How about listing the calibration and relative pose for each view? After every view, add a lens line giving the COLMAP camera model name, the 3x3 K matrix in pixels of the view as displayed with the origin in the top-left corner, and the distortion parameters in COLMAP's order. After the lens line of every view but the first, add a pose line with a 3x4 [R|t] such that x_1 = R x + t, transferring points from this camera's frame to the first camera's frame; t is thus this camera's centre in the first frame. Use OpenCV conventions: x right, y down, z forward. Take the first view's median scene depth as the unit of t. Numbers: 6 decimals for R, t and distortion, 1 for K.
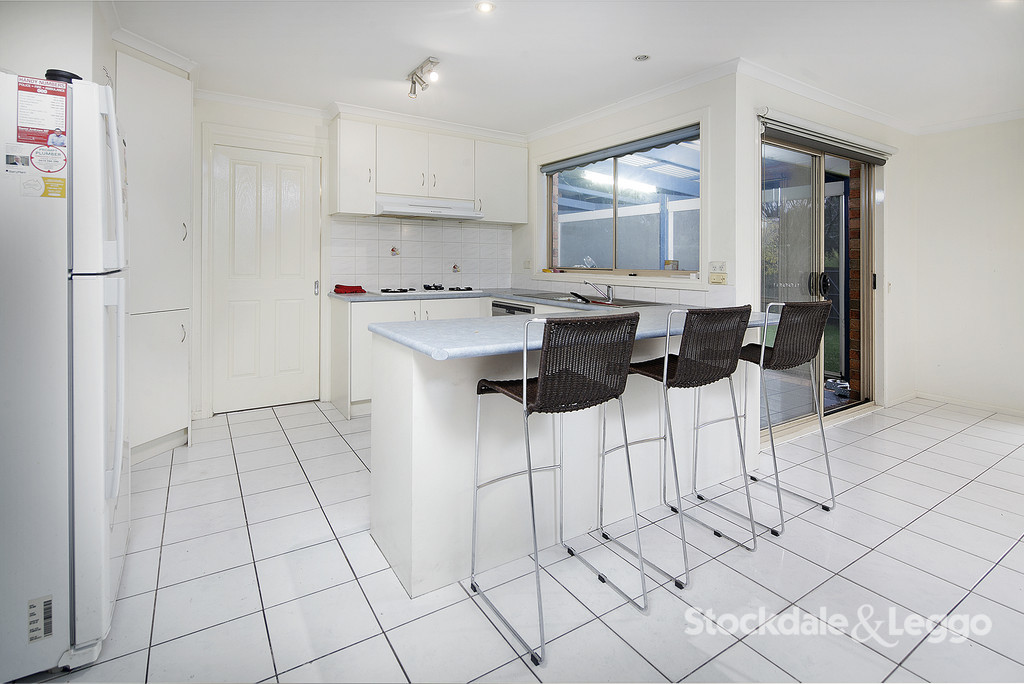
lens RADIAL K [[502.6, 0, 523.4], [0, 502.6, 290.2], [0, 0, 1]] dist [0.002274, -0.000063]
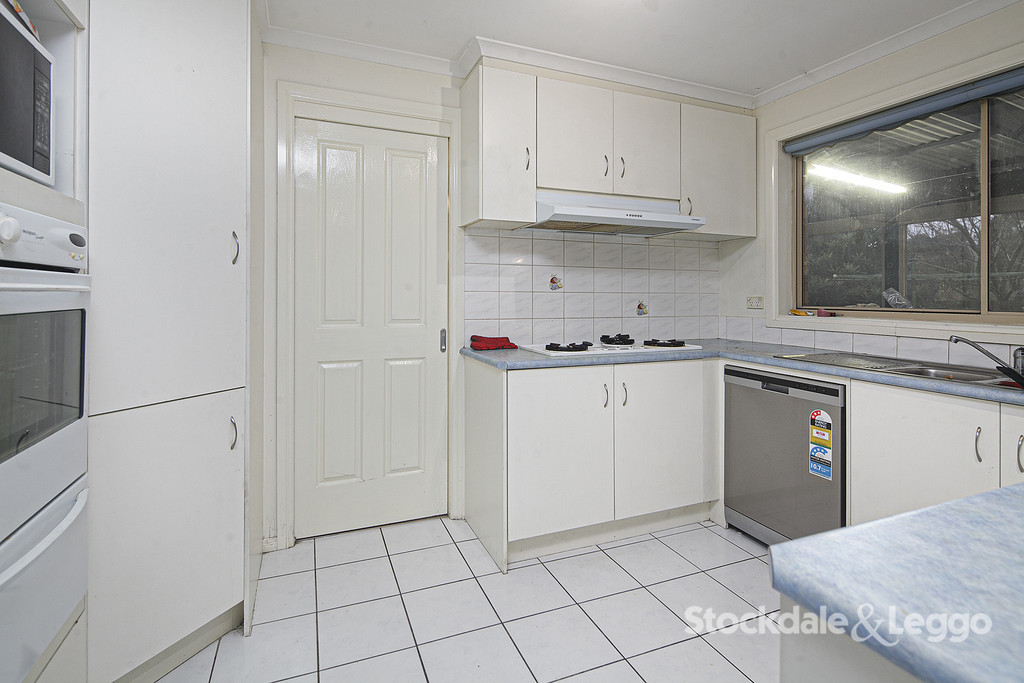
lens RADIAL K [[502.6, 0, 511.4], [0, 502.6, 342.7], [0, 0, 1]] dist [0.002274, -0.000063]
pose [[0.980974, 0.012329, -0.193749, -0.197487], [-0.006078, 0.999443, 0.032821, -0.023446], [0.194046, -0.031019, 0.980502, 0.378343]]
